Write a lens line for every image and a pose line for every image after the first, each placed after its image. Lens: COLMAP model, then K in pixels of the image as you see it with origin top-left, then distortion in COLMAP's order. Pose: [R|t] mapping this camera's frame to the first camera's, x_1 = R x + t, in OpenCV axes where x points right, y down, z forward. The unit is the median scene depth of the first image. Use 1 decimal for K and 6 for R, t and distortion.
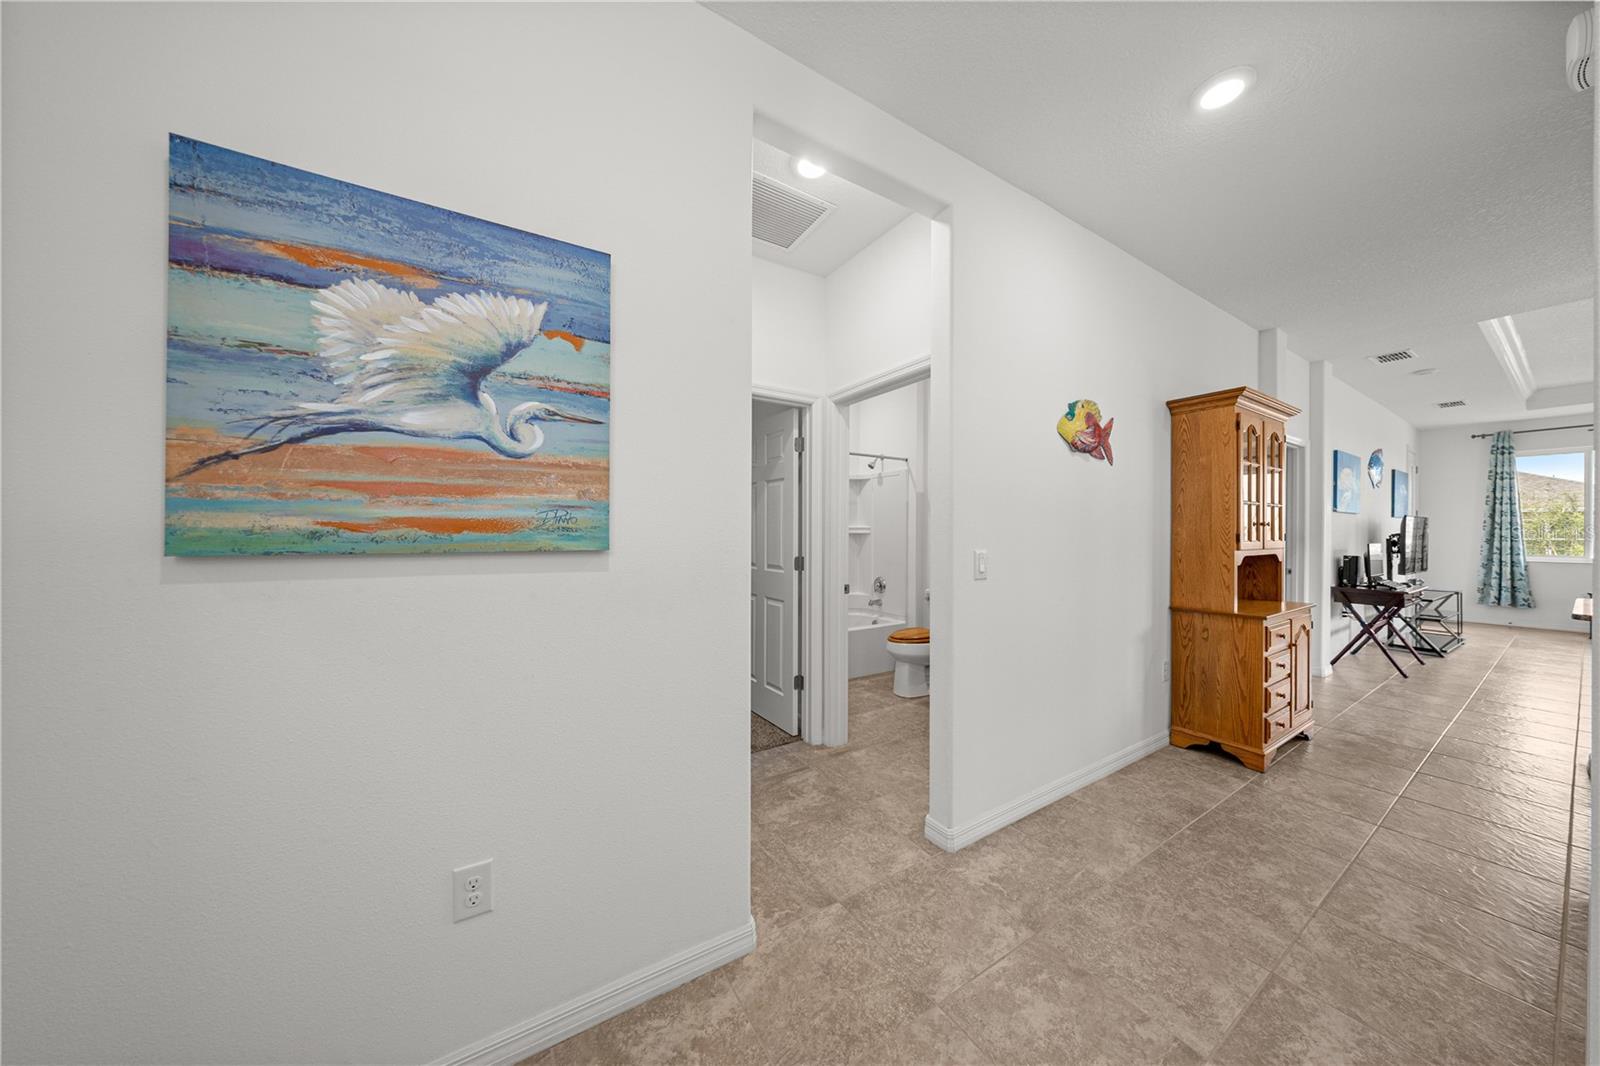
lens RADIAL K [[505.6, 0, 800.0], [0, 505.6, 533.0], [0, 0, 1]] dist [-0.001433, -0.000106]
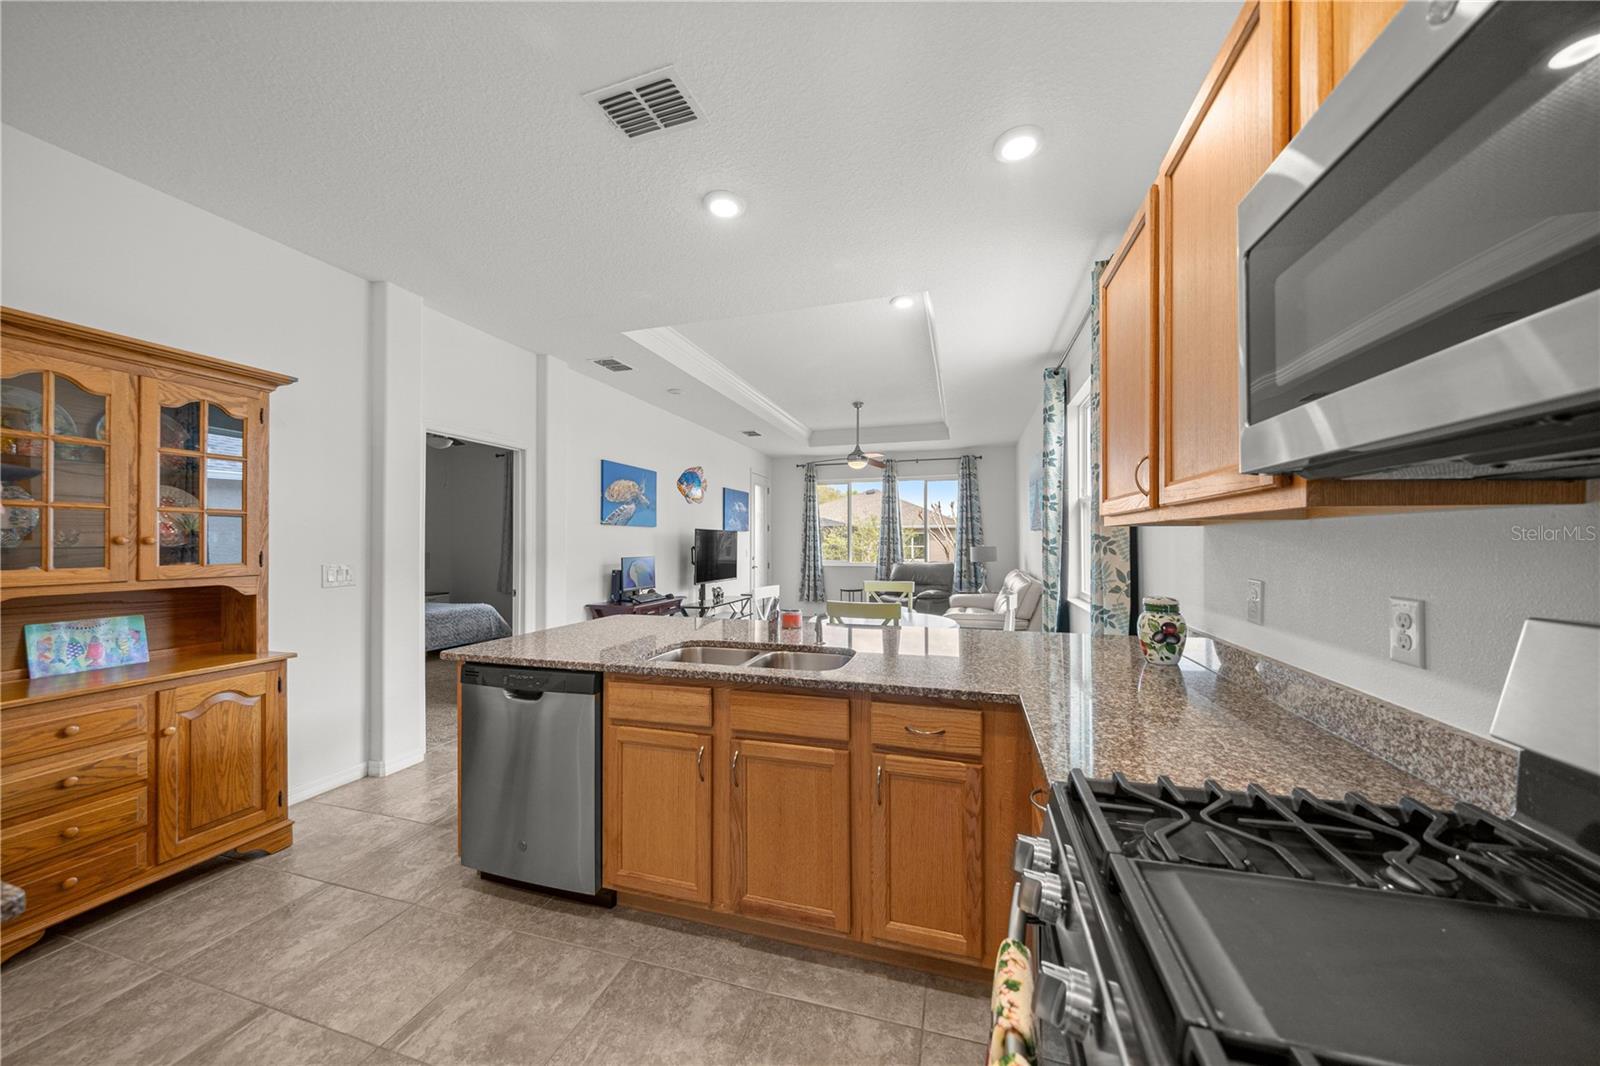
lens RADIAL K [[539.7, 0, 801.2], [0, 539.7, 540.5], [0, 0, 1]] dist [-0.000504, -0.000046]
pose [[0.757580, -0.004364, 0.652728, 0.492565], [0.007442, 0.999970, -0.001951, -0.005821], [-0.652700, 0.006335, 0.757590, -0.009549]]
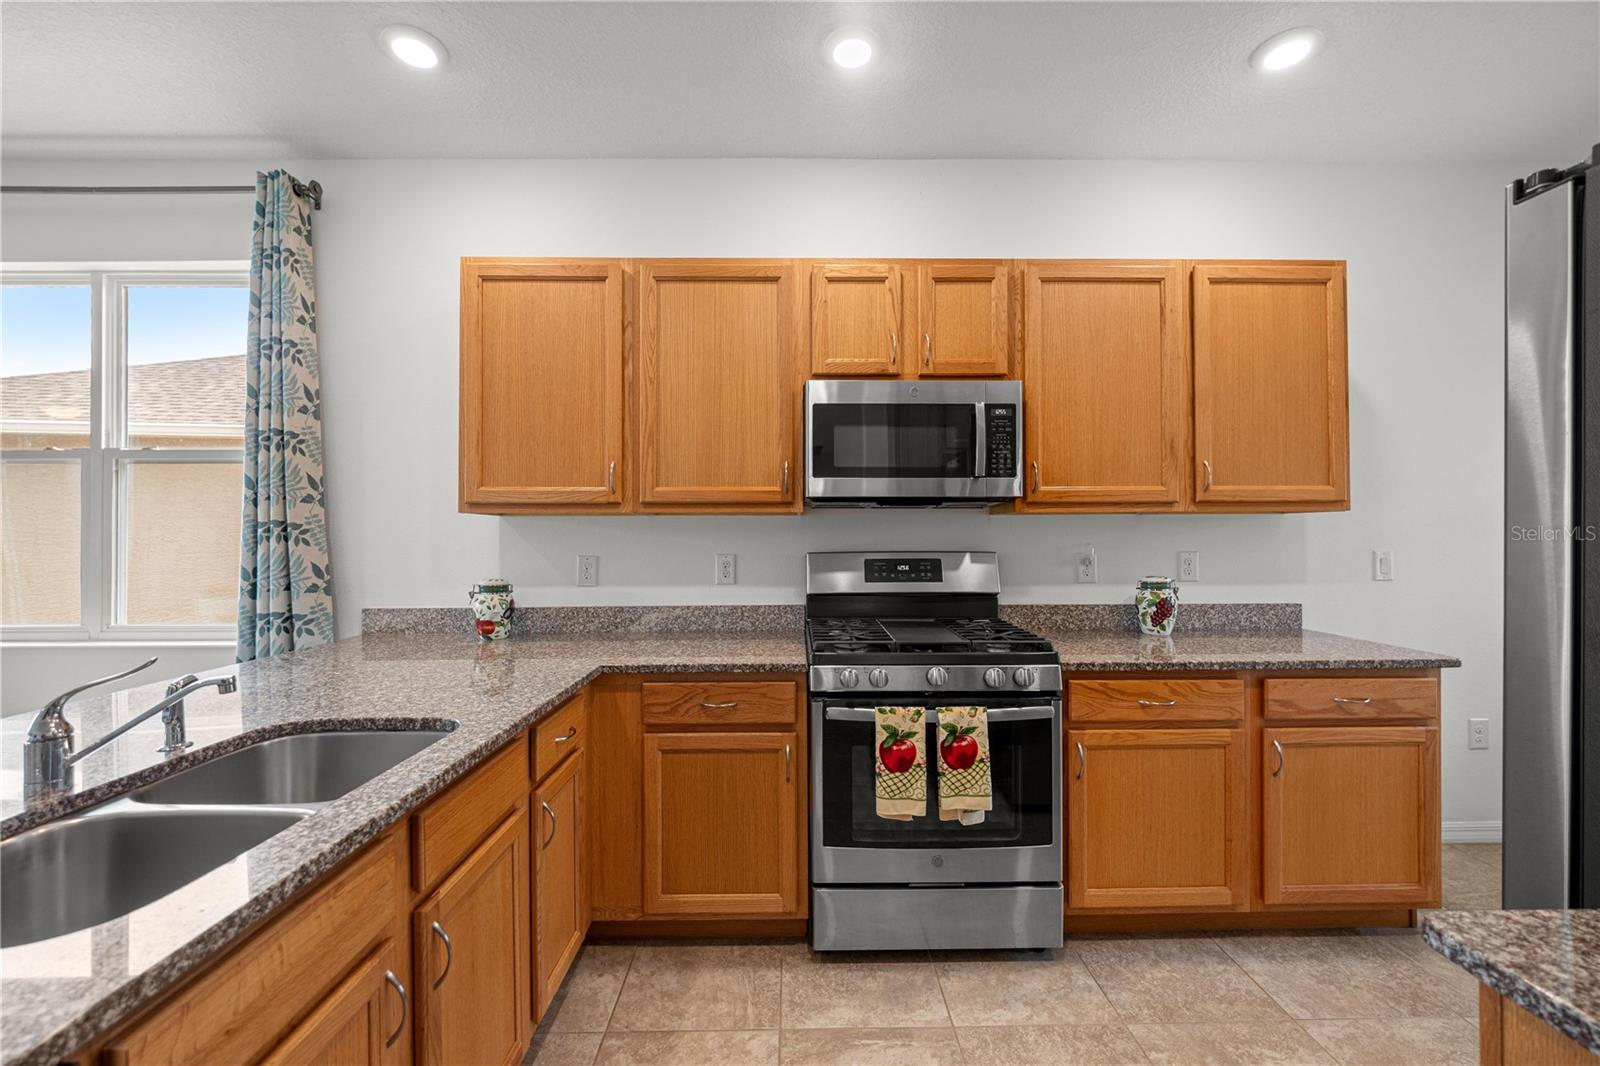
lens RADIAL K [[631.0, 0, 800.0], [0, 631.0, 533.0], [0, 0, 1]] dist [-0.002059, -0.000142]
pose [[-0.848381, 0.003892, 0.529372, 0.477718], [0.002194, 0.999990, -0.003836, -0.000447], [-0.529382, -0.002093, -0.848381, 0.282657]]
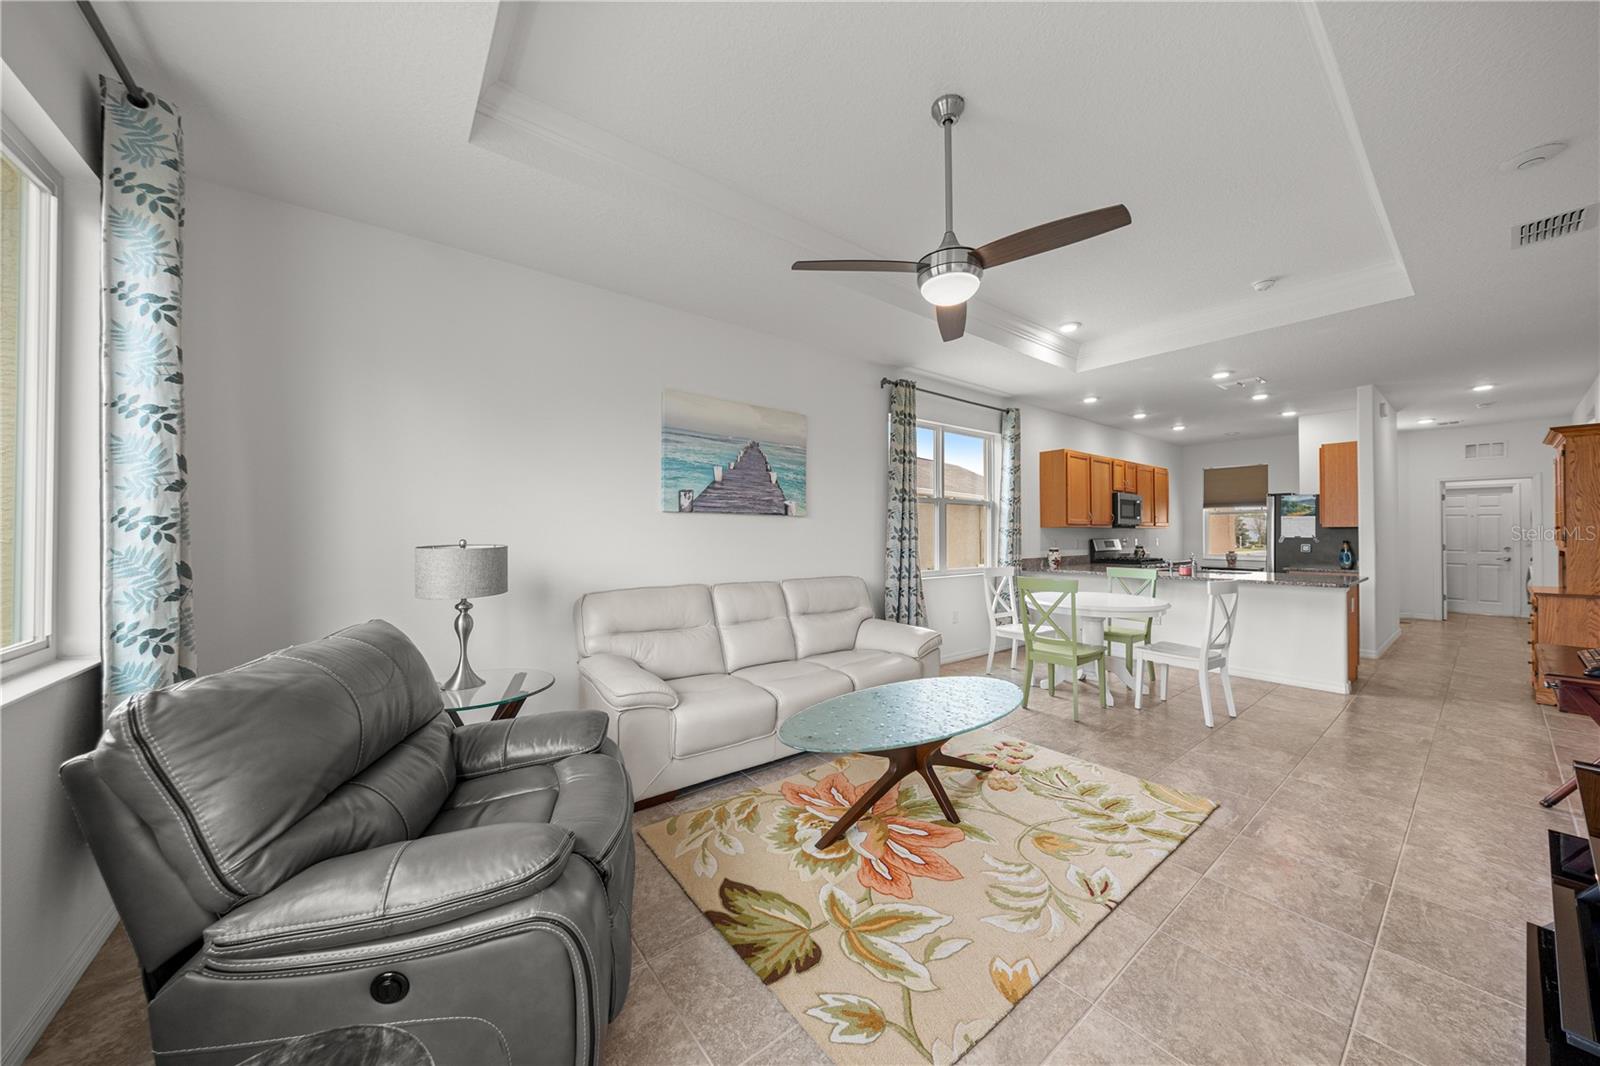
lens RADIAL K [[548.3, 0, 808.7], [0, 548.3, 527.8], [0, 0, 1]] dist [0.000331, 0.000053]
pose [[-0.994244, -0.002594, -0.107104, 1.326716], [-0.001757, 0.999967, -0.007909, -0.002715], [0.107121, -0.007676, -0.994216, 0.971907]]
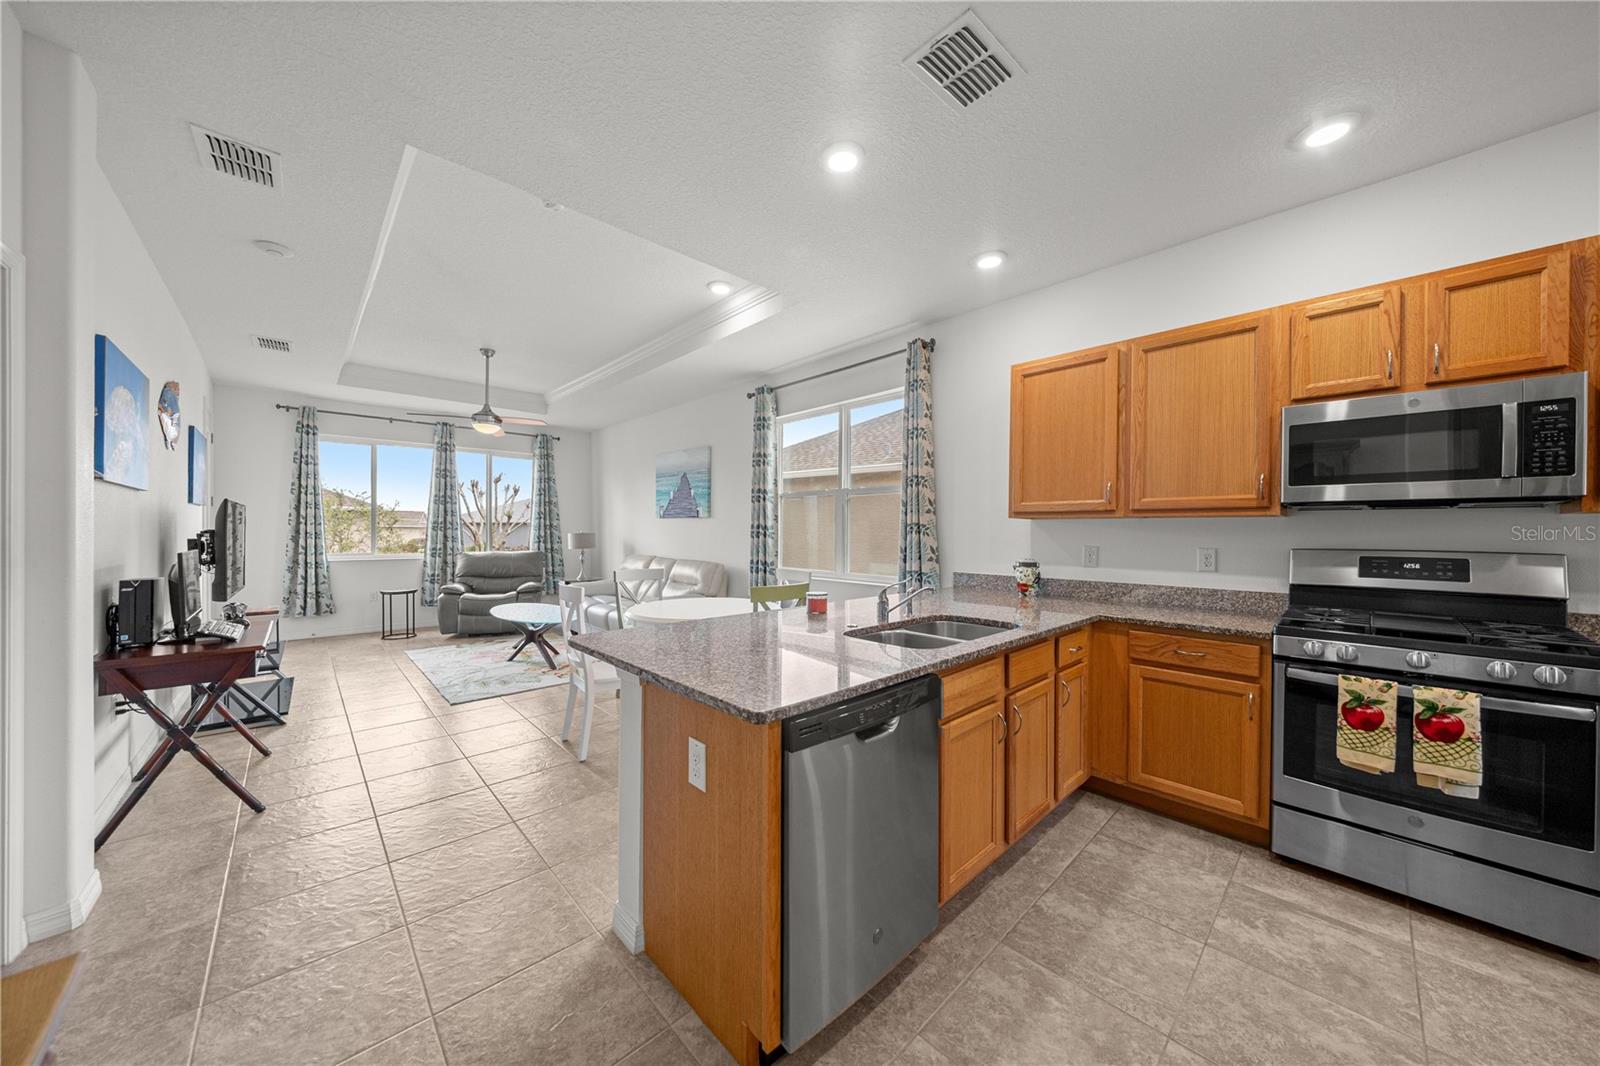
lens RADIAL K [[537.9, 0, 796.5], [0, 537.9, 533.9], [0, 0, 1]] dist [-0.011869, -0.000143]
pose [[-0.188415, -0.009504, 0.982044, 0.374640], [-0.003869, 0.999953, 0.008935, -0.002295], [-0.982082, -0.002116, -0.188443, 0.369606]]
